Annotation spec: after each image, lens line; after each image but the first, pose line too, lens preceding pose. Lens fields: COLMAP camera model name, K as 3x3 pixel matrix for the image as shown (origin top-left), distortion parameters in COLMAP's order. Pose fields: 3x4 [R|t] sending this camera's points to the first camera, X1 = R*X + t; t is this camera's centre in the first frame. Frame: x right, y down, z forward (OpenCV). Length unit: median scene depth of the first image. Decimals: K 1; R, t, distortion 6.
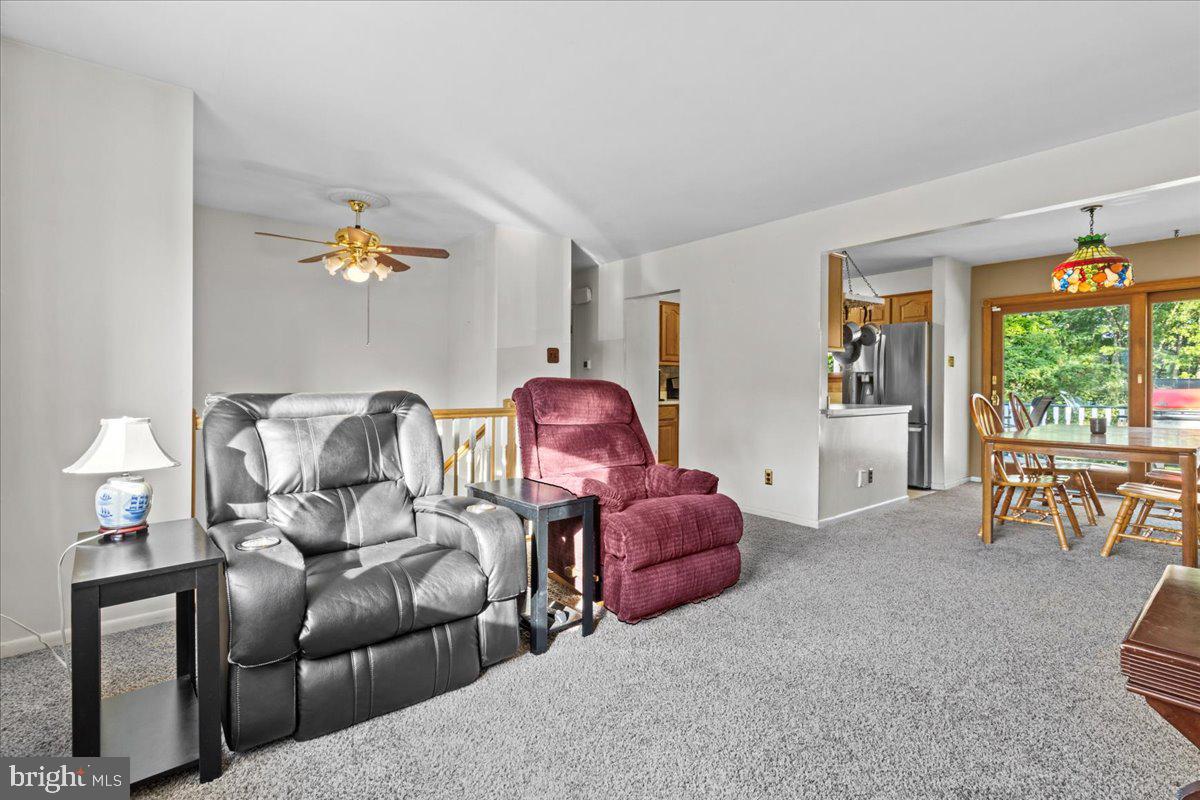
lens RADIAL K [[561.7, 0, 598.3], [0, 561.7, 396.5], [0, 0, 1]] dist [0.004339, -0.000224]
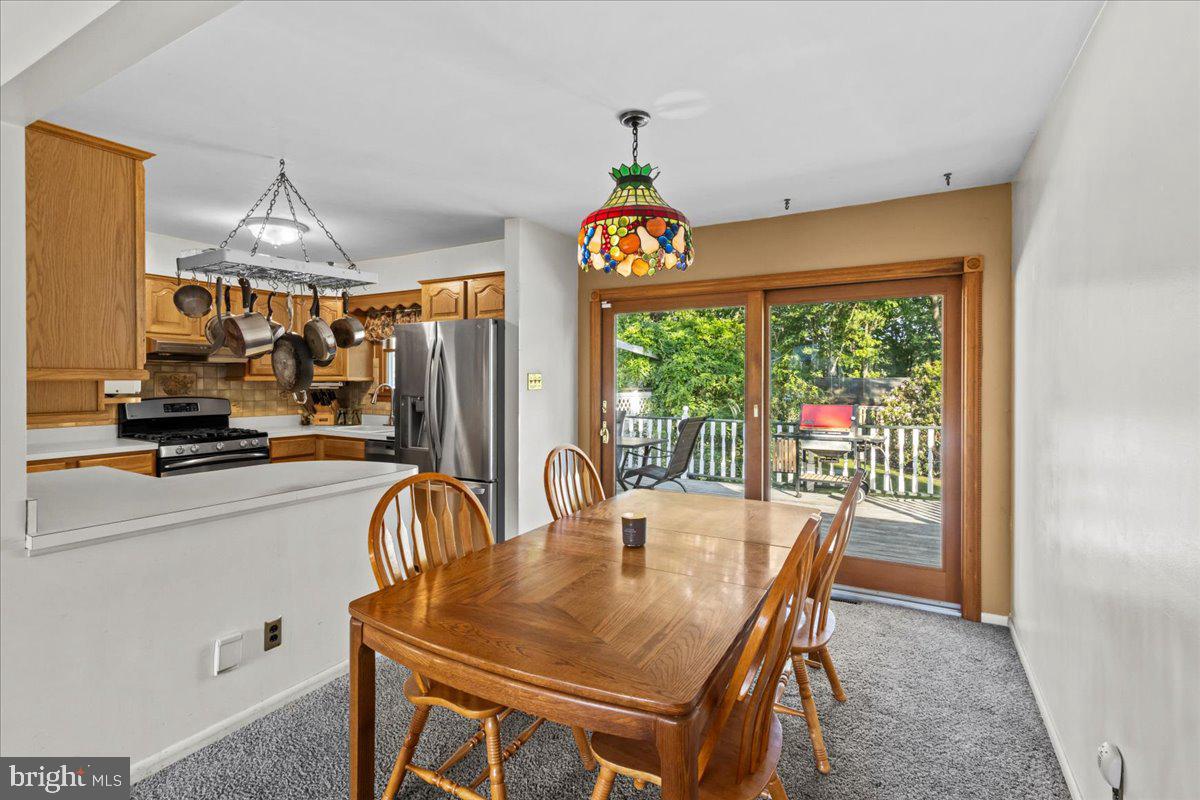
lens RADIAL K [[561.7, 0, 597.4], [0, 561.7, 389.9], [0, 0, 1]] dist [0.004339, -0.000224]
pose [[0.933532, -0.006407, 0.358436, 0.518914], [0.005189, 0.999977, 0.004359, -0.062022], [-0.358455, -0.002210, 0.933544, 0.409270]]
